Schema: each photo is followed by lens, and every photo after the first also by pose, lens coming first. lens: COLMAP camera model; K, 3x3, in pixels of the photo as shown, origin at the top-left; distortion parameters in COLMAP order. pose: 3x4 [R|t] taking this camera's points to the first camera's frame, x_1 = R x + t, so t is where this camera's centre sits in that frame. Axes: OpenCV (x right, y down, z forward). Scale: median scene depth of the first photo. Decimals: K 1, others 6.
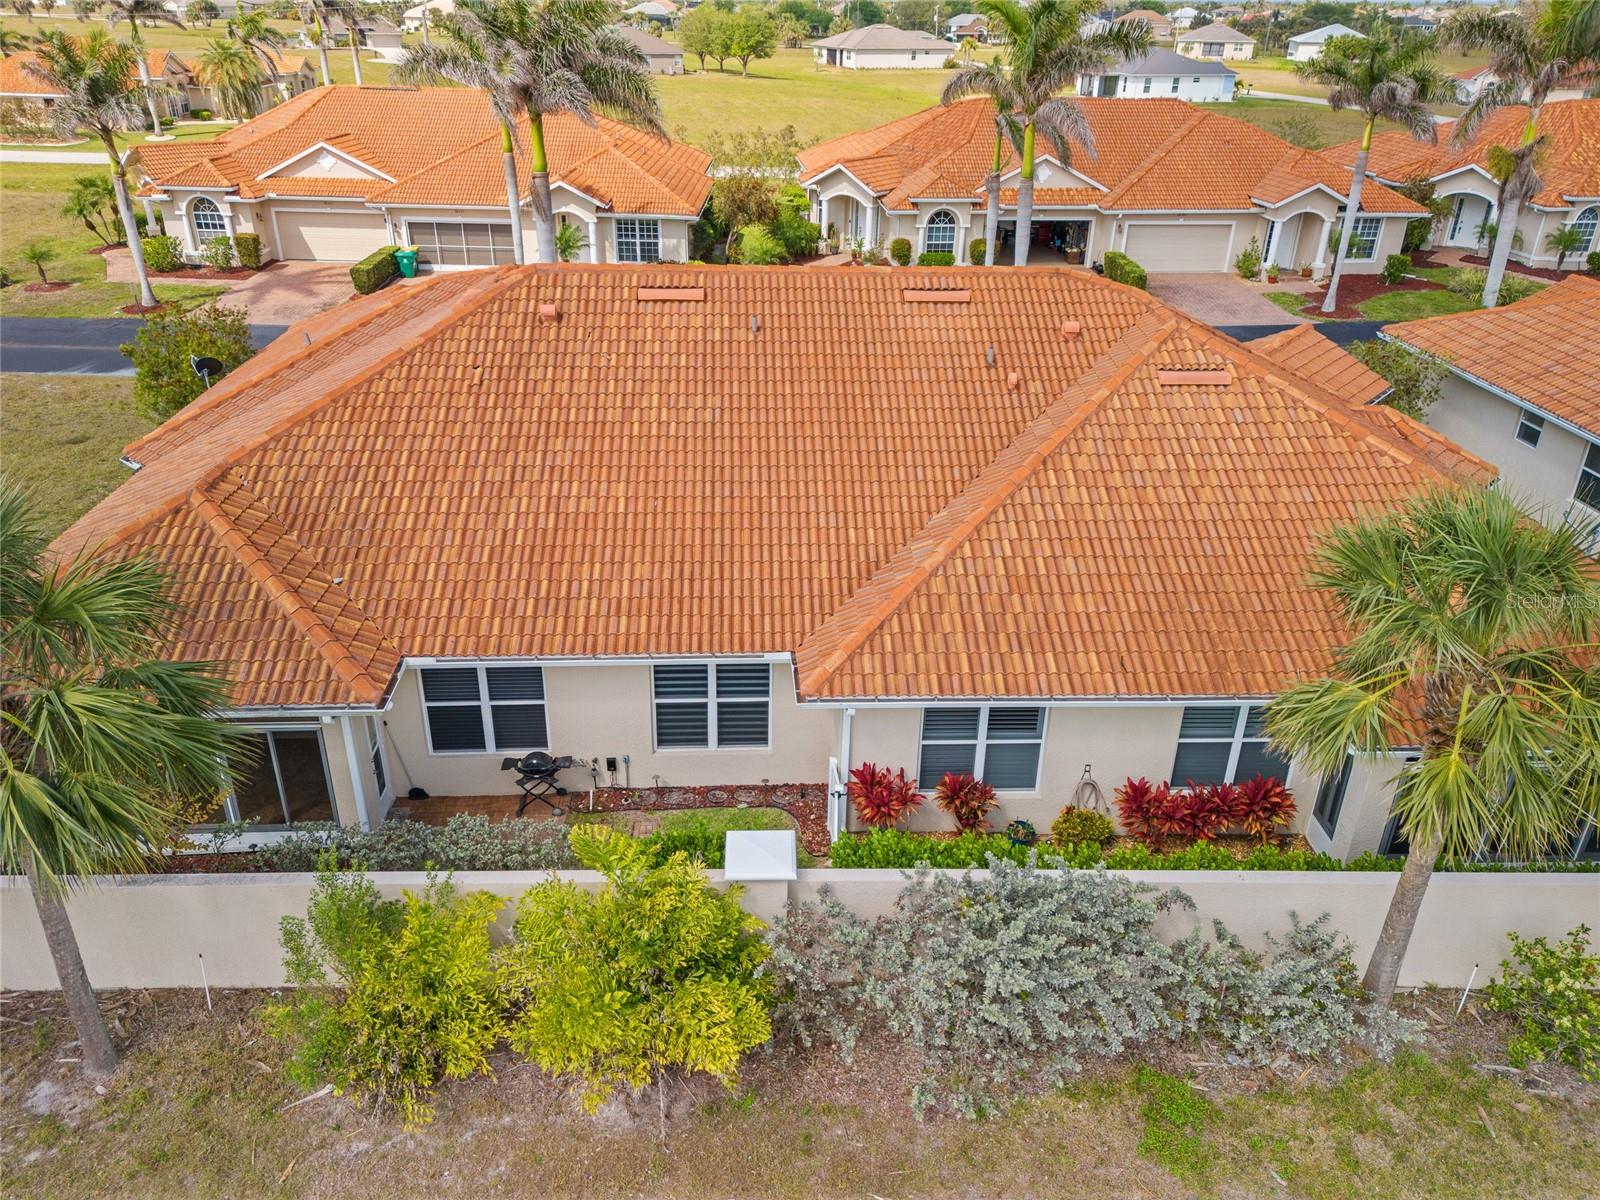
lens RADIAL K [[1101.5, 0, 800.0], [0, 1101.5, 600.0], [0, 0, 1]] dist [0.088745, -0.097838]
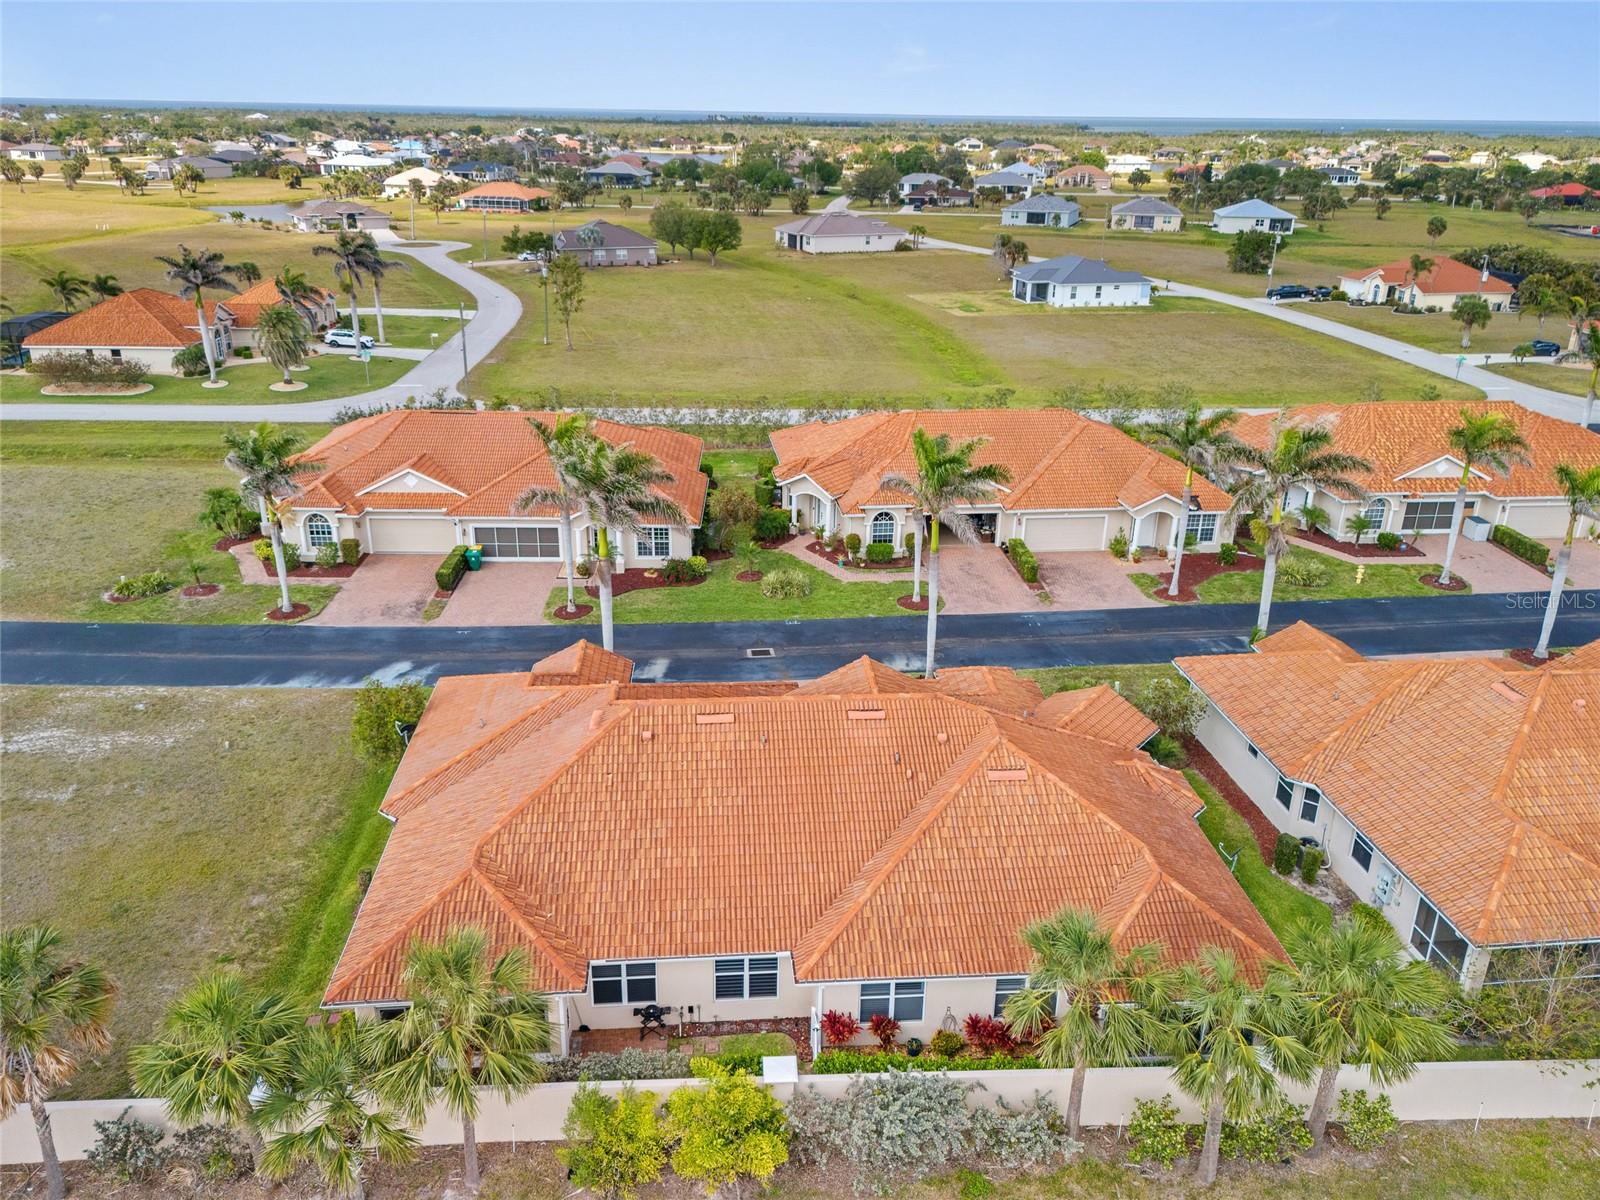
lens RADIAL K [[1159.4, 0, 800.0], [0, 1159.4, 600.0], [0, 0, 1]] dist [0.090585, -0.138196]
pose [[0.999430, -0.011857, 0.031602, -0.045985], [0.014681, 0.995771, -0.090688, -0.356721], [-0.030393, 0.091100, 0.995378, -1.014917]]
